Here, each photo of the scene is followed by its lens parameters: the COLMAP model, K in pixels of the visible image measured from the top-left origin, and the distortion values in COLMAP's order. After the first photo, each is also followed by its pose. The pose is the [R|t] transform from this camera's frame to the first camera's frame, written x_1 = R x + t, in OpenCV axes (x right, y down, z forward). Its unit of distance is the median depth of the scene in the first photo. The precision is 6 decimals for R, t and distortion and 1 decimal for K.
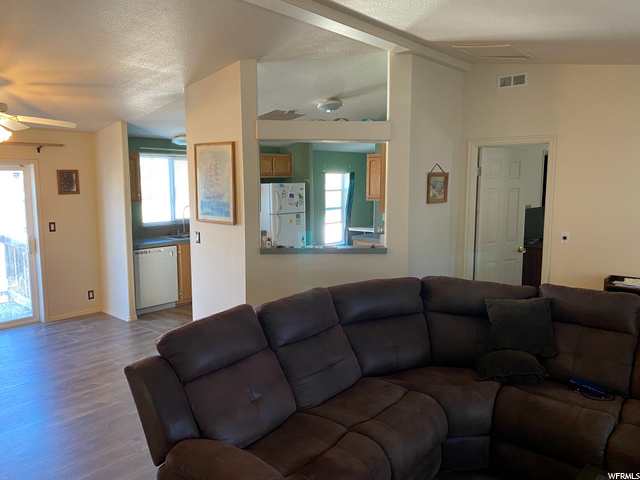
lens RADIAL K [[489.4, 0, 322.9], [0, 489.4, 240.1], [0, 0, 1]] dist [-0.006337, 0.029591]
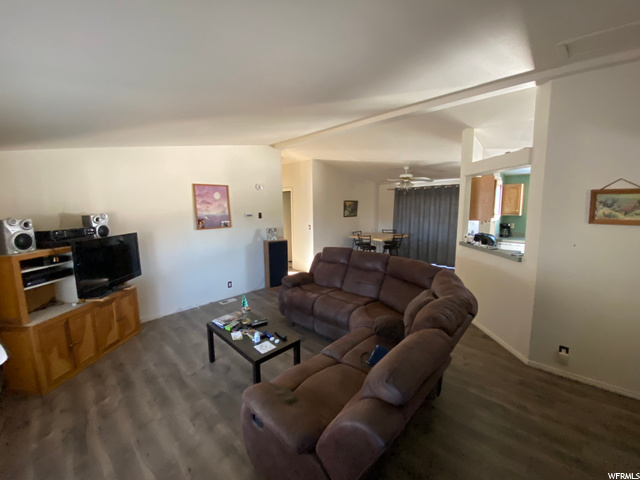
lens RADIAL K [[258.6, 0, 313.9], [0, 258.6, 240.7], [0, 0, 1]] dist [0.015406, -0.001982]
pose [[-0.038696, 0.139185, -0.989510, 0.689048], [-0.113710, 0.983206, 0.142745, -0.050047], [0.992760, 0.118040, -0.022219, 0.460516]]
